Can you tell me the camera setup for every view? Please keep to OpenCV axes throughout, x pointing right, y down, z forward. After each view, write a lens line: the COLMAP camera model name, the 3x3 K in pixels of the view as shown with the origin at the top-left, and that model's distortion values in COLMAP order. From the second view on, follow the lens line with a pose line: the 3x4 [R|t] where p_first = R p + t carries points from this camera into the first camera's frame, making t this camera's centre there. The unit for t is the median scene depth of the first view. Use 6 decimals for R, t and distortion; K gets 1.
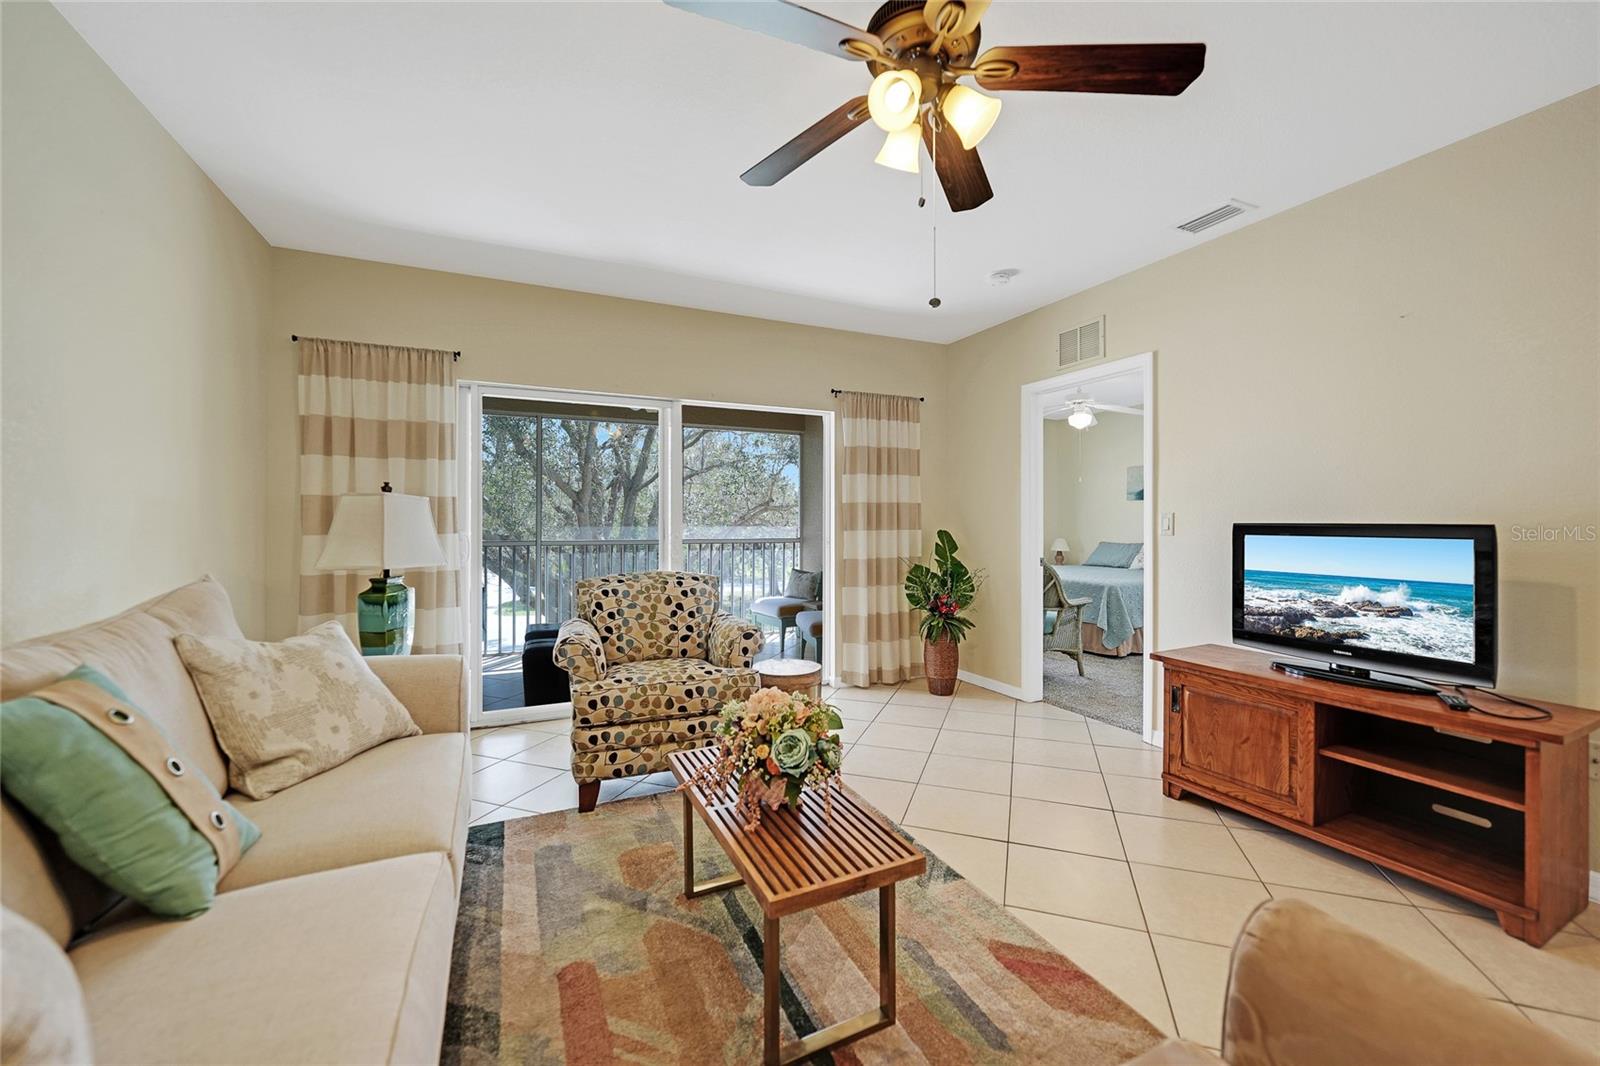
lens RADIAL K [[613.6, 0, 799.2], [0, 613.6, 524.4], [0, 0, 1]] dist [-0.013787, -0.000066]
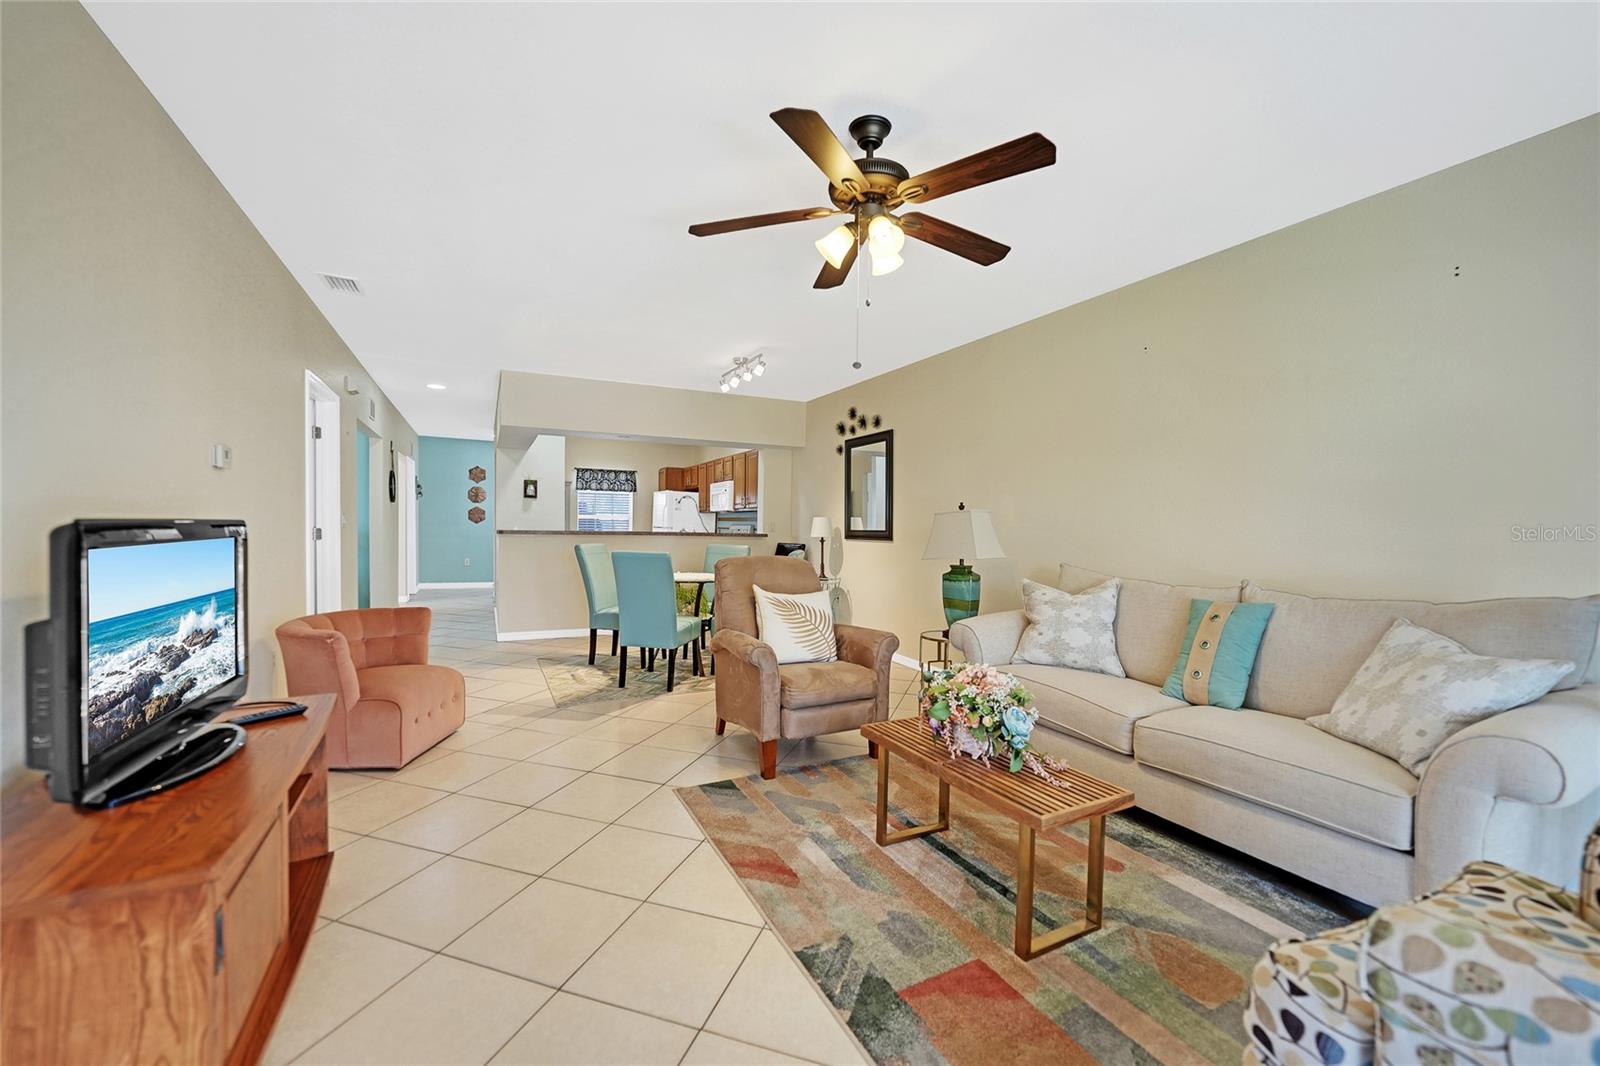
lens RADIAL K [[630.4, 0, 804.5], [0, 630.4, 541.6], [0, 0, 1]] dist [0.000299, 0.000167]
pose [[-0.999408, -0.014806, -0.031049, 0.176766], [-0.015703, 0.999460, 0.028860, -0.006758], [0.030605, 0.029330, -0.999101, 1.227723]]
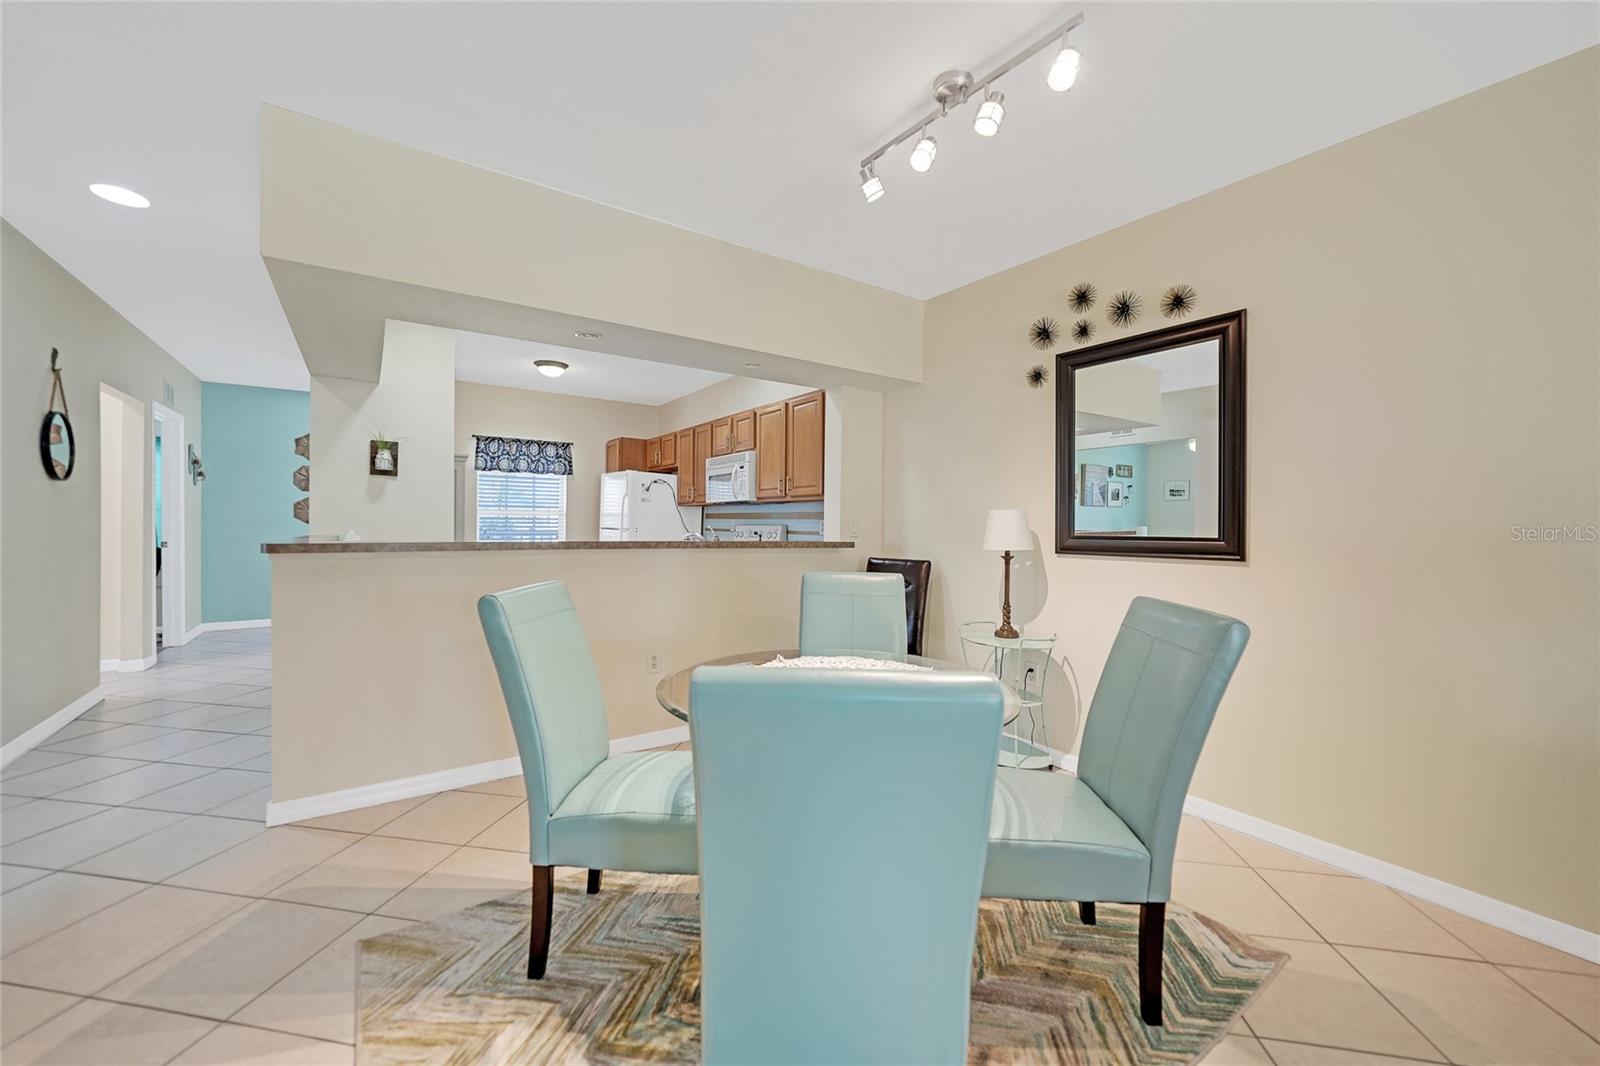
lens RADIAL K [[614.8, 0, 805.7], [0, 614.8, 531.7], [0, 0, 1]] dist [-0.012651, 0.000064]
pose [[-0.983519, -0.008861, -0.180585, 0.566209], [-0.011699, 0.999824, 0.014657, -0.002500], [0.180424, 0.016528, -0.983450, 0.065146]]
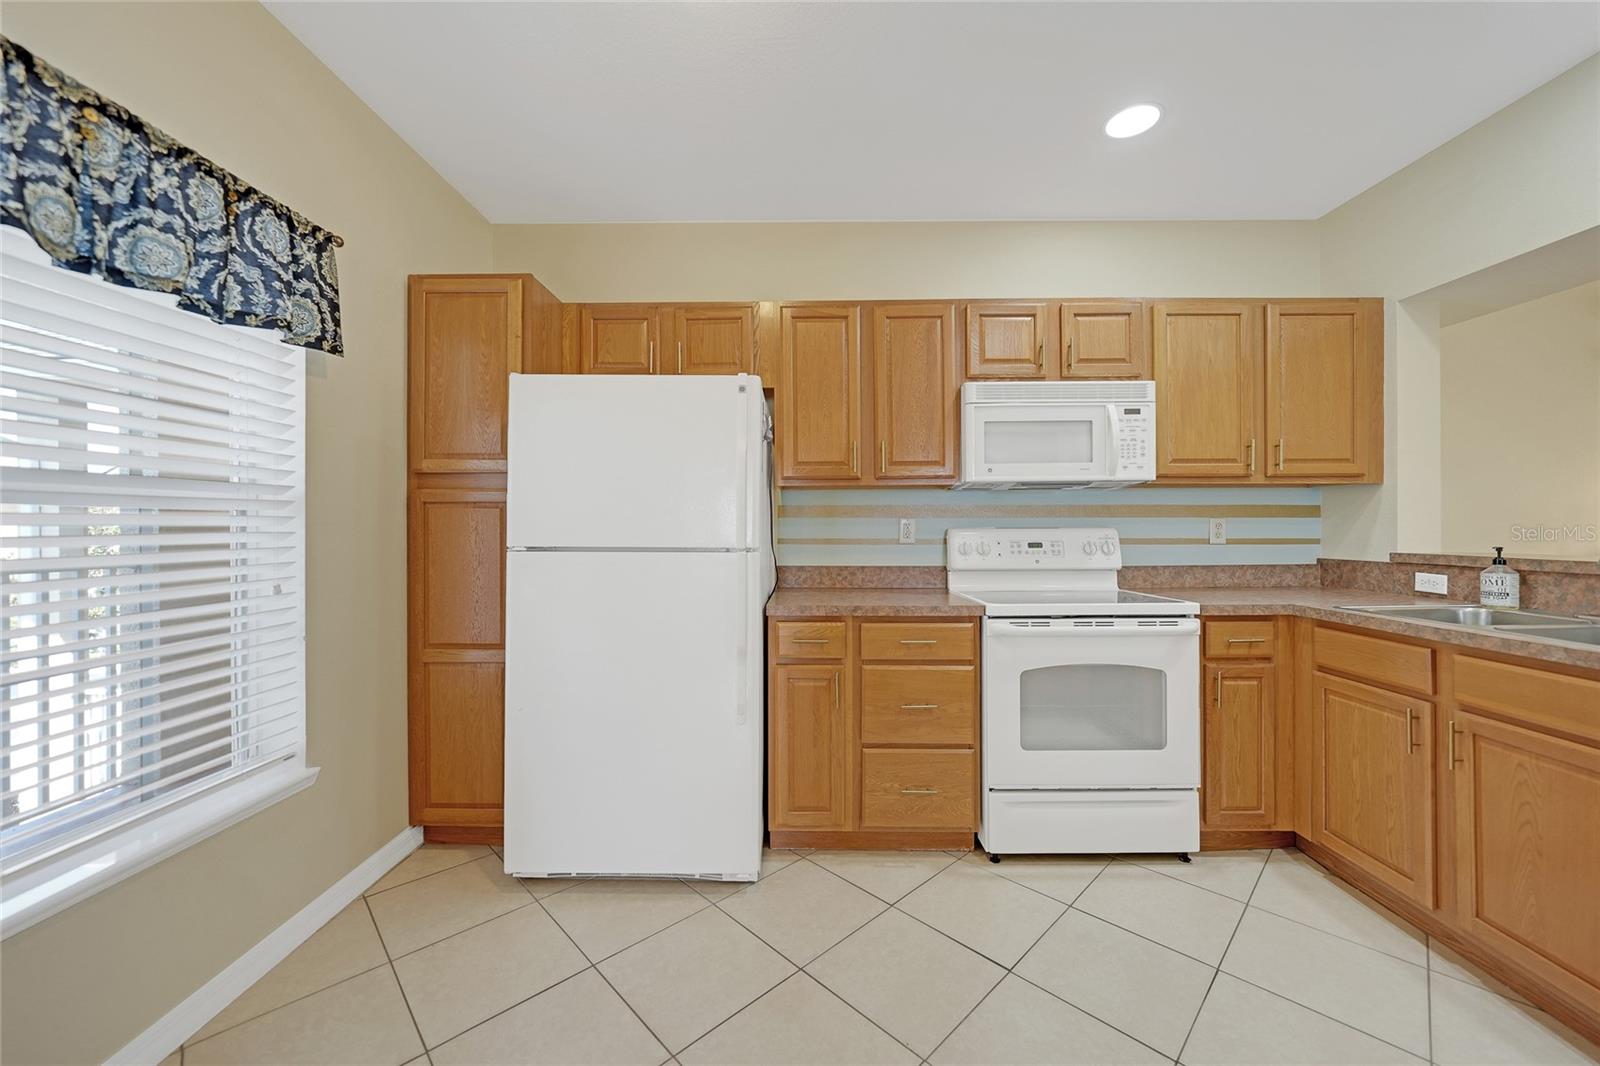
lens RADIAL K [[630.4, 0, 804.5], [0, 630.4, 541.6], [0, 0, 1]] dist [0.000299, 0.000167]
pose [[-0.435115, 0.022247, -0.900100, 1.357972], [-0.000433, 0.999689, 0.024918, 0.000986], [0.900375, 0.011232, -0.434970, -1.589369]]
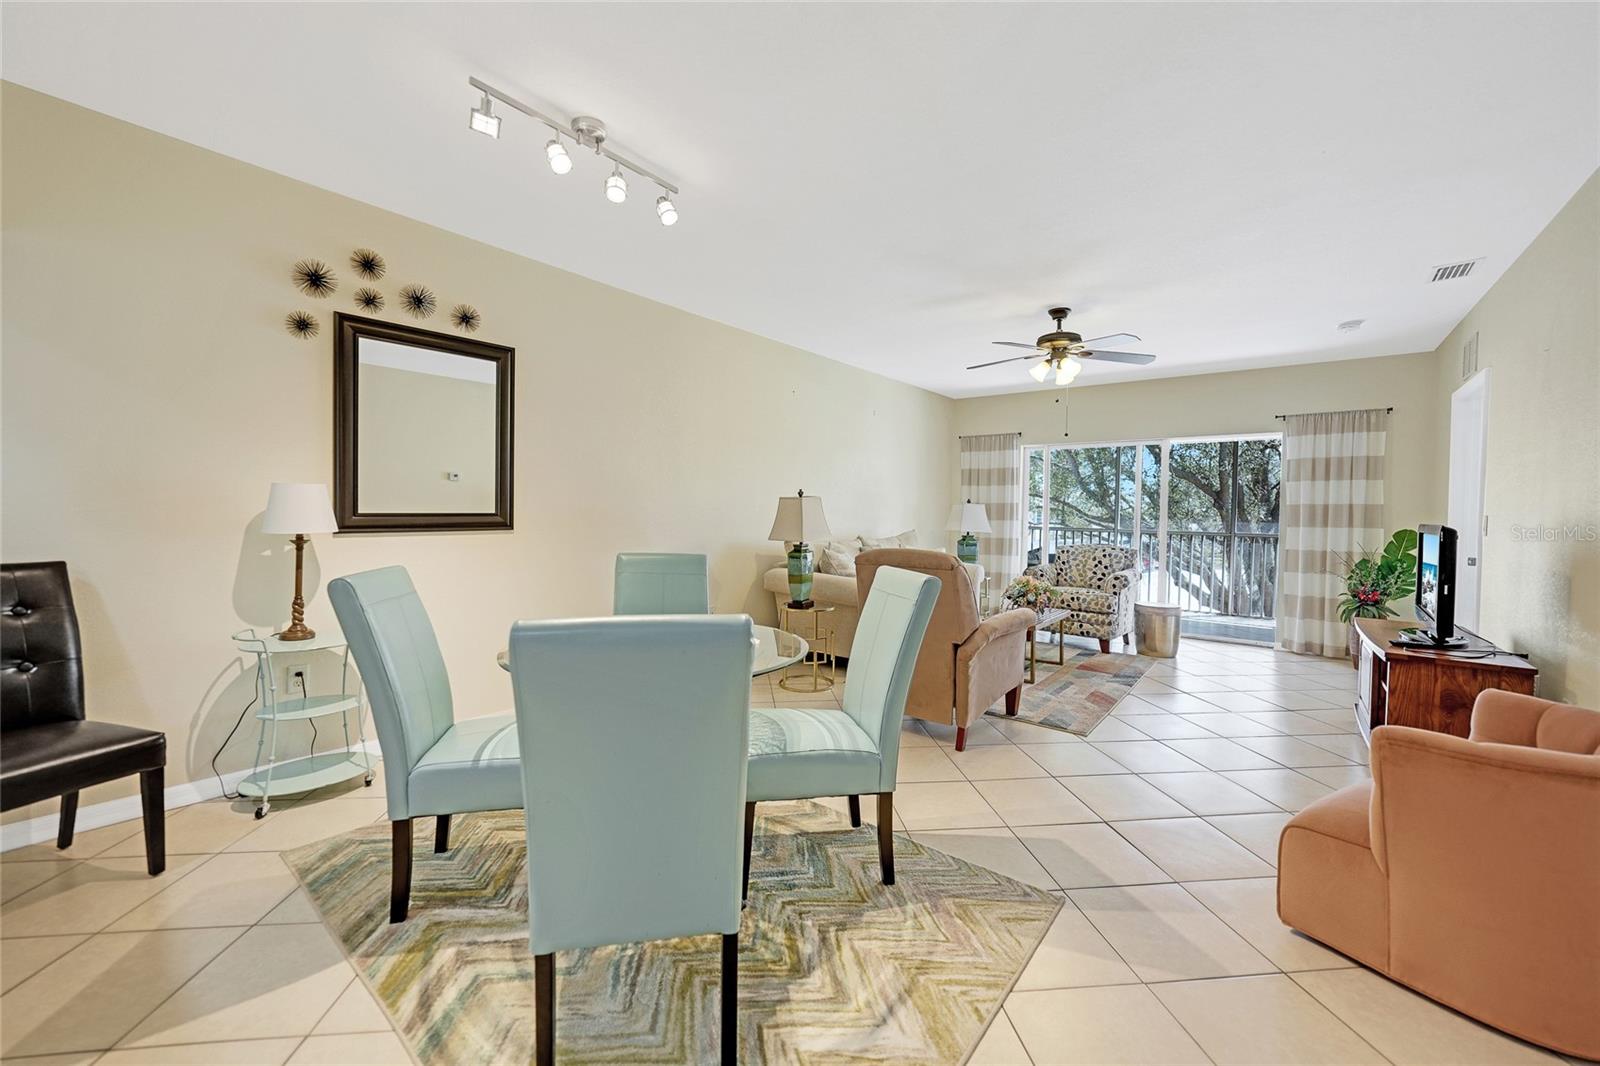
lens RADIAL K [[613.6, 0, 799.2], [0, 613.6, 524.4], [0, 0, 1]] dist [-0.013787, -0.000066]
pose [[0.431217, 0.028428, -0.901800, 1.086314], [-0.019377, 0.999565, 0.022244, -0.003828], [0.902040, 0.007882, 0.431580, -0.620639]]
